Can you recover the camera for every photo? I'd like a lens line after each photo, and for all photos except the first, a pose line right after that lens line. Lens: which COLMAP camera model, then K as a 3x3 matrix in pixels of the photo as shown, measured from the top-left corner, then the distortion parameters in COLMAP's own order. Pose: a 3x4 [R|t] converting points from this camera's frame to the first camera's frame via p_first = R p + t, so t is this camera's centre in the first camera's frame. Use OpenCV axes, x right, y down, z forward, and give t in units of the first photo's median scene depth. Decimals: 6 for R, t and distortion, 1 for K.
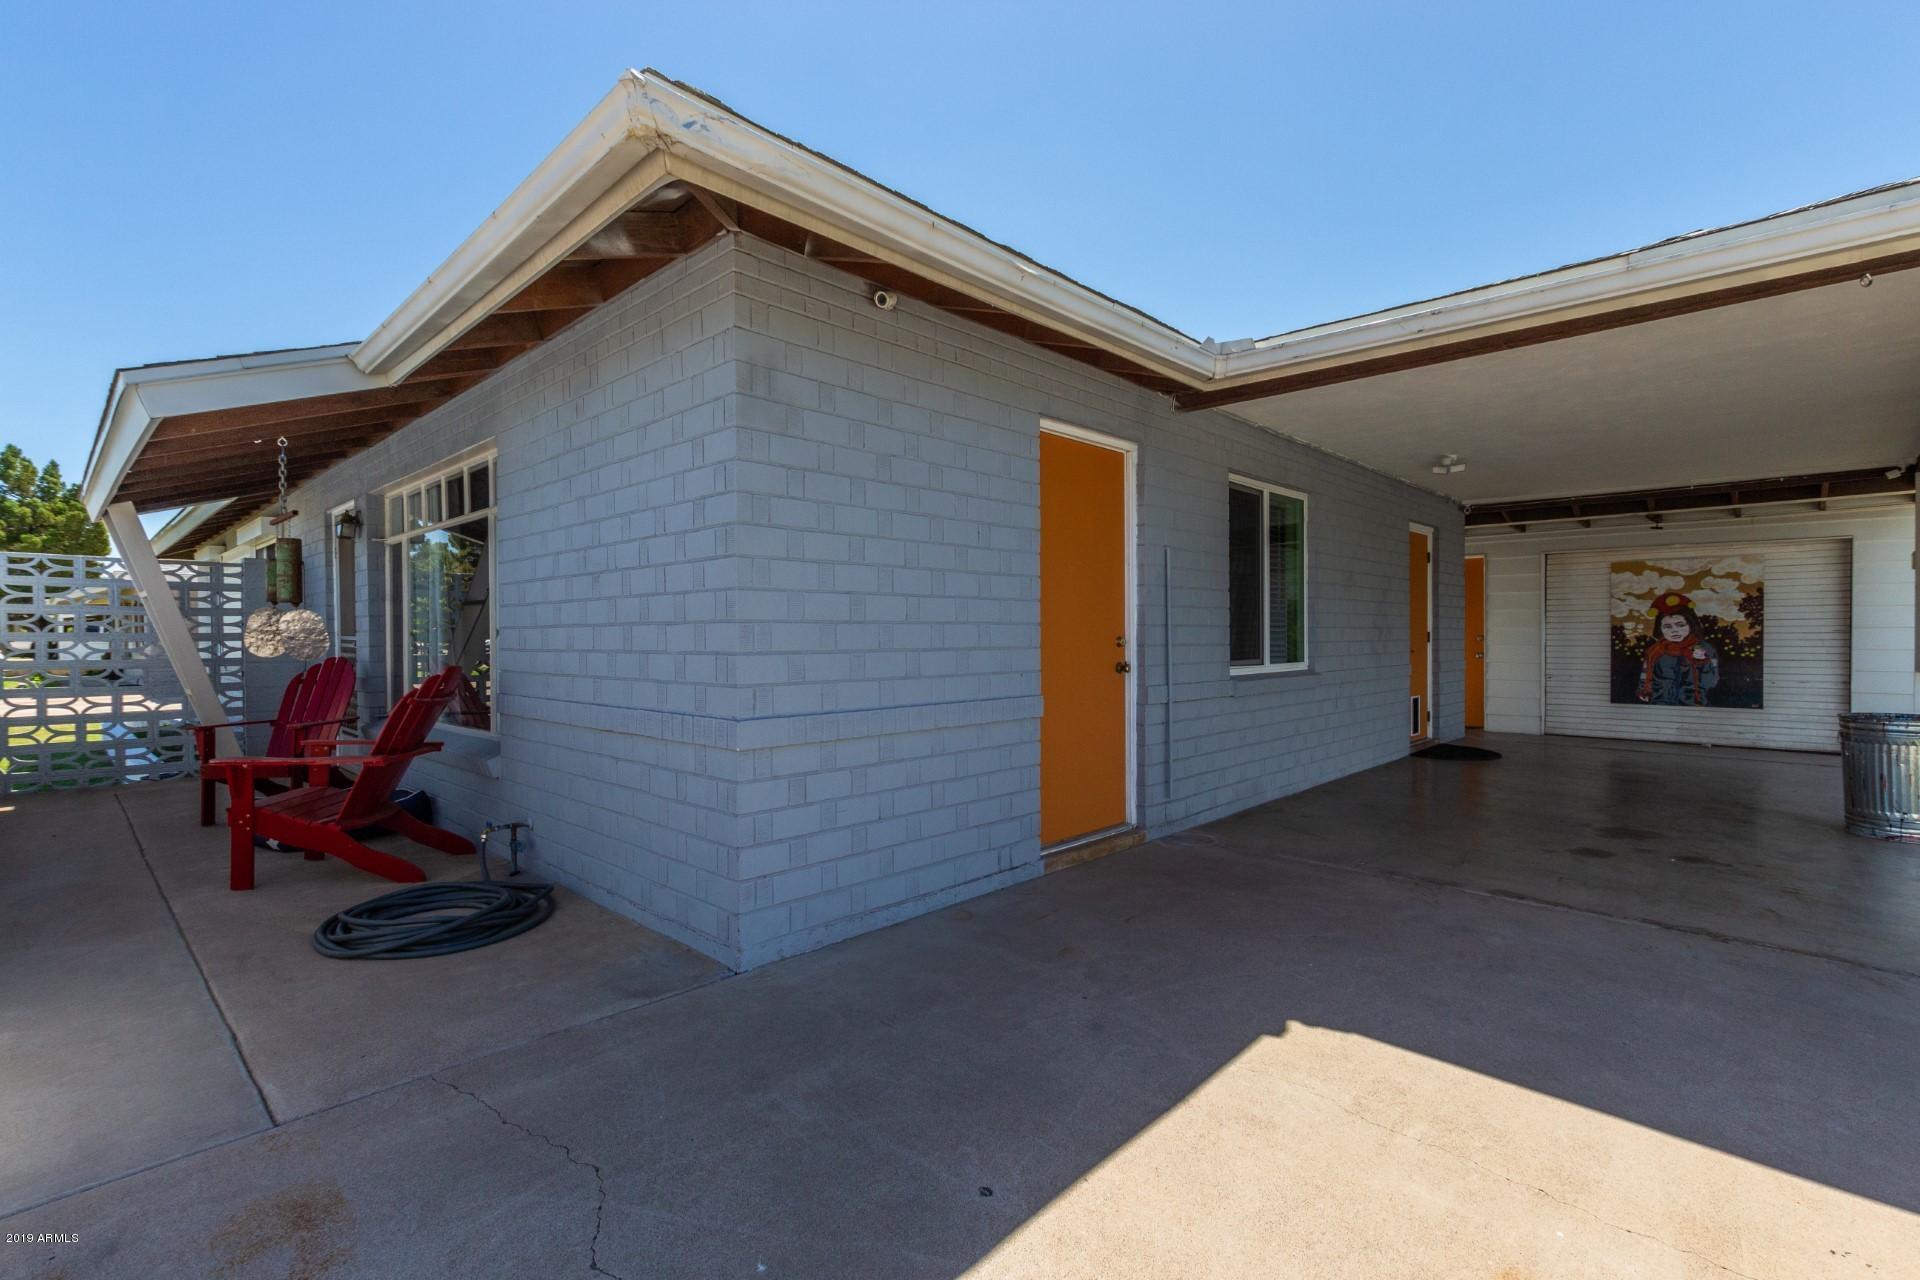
lens RADIAL K [[872.4, 0, 957.2], [0, 872.4, 633.1], [0, 0, 1]] dist [0.003504, 0.000000]
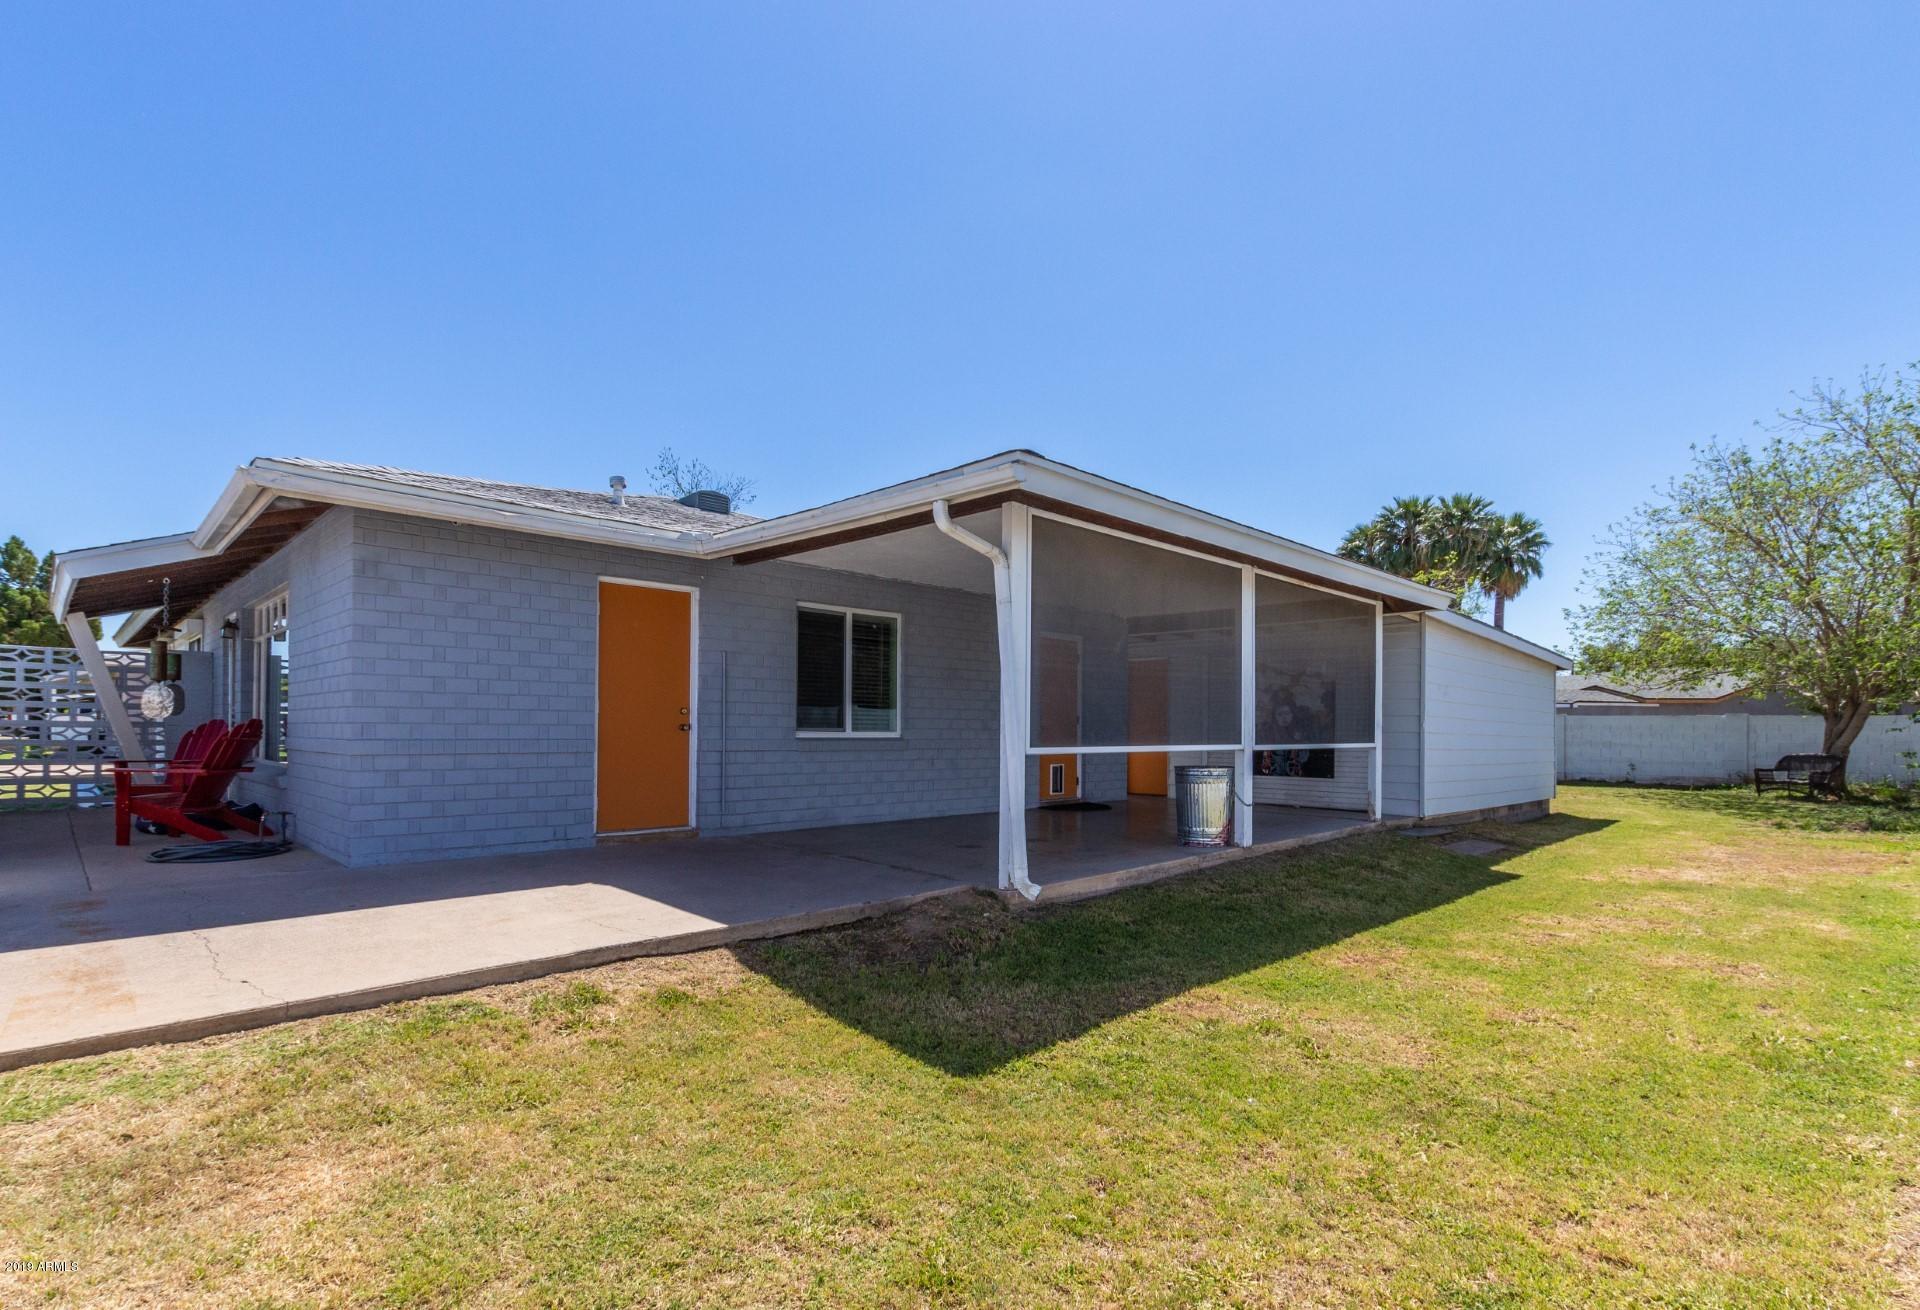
lens RADIAL K [[904.2, 0, 963.7], [0, 904.2, 712.2], [0, 0, 1]] dist [0.002123, -0.000307]
pose [[0.999833, 0.011794, -0.013930, 0.673685], [-0.012026, 0.999788, -0.016693, 0.031111], [0.013730, 0.016858, 0.999764, -0.599650]]
